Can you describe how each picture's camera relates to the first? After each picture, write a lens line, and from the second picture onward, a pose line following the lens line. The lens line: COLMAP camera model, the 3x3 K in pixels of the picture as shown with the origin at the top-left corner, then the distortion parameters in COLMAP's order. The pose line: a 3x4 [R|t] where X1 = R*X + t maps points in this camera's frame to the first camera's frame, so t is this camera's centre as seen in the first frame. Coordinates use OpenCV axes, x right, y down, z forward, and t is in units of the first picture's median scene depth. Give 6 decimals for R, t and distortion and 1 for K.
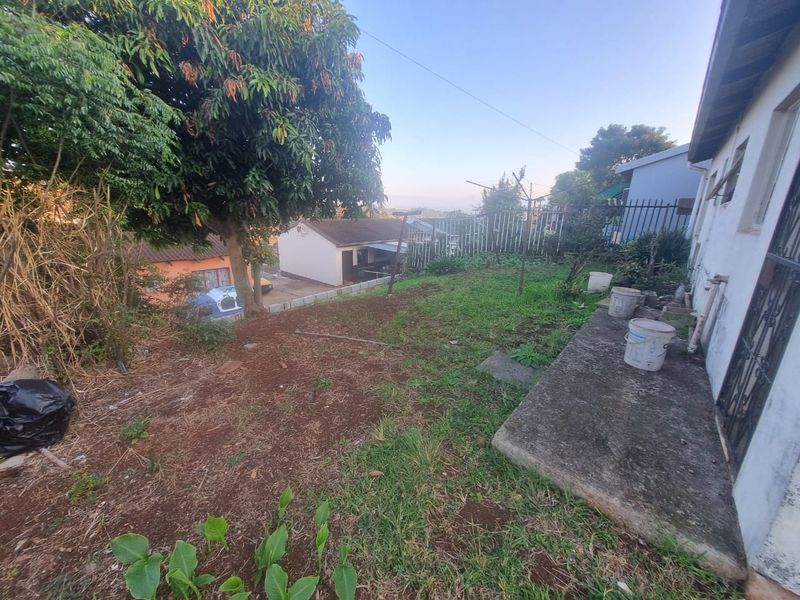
lens RADIAL K [[318.3, 0, 399.3], [0, 318.3, 300.1], [0, 0, 1]] dist [-0.003290, -0.000399]
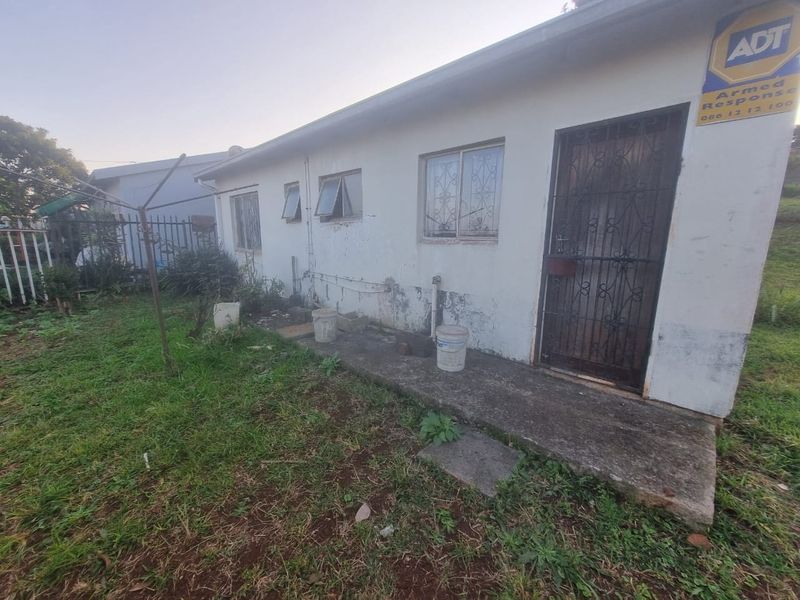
lens RADIAL K [[318.3, 0, 400.2], [0, 318.3, 298.8], [0, 0, 1]] dist [-0.003290, -0.000399]
pose [[0.036422, -0.210805, 0.976849, -0.120698], [0.268721, 0.943561, 0.193602, -0.134201], [-0.962529, 0.255449, 0.091014, 0.508953]]
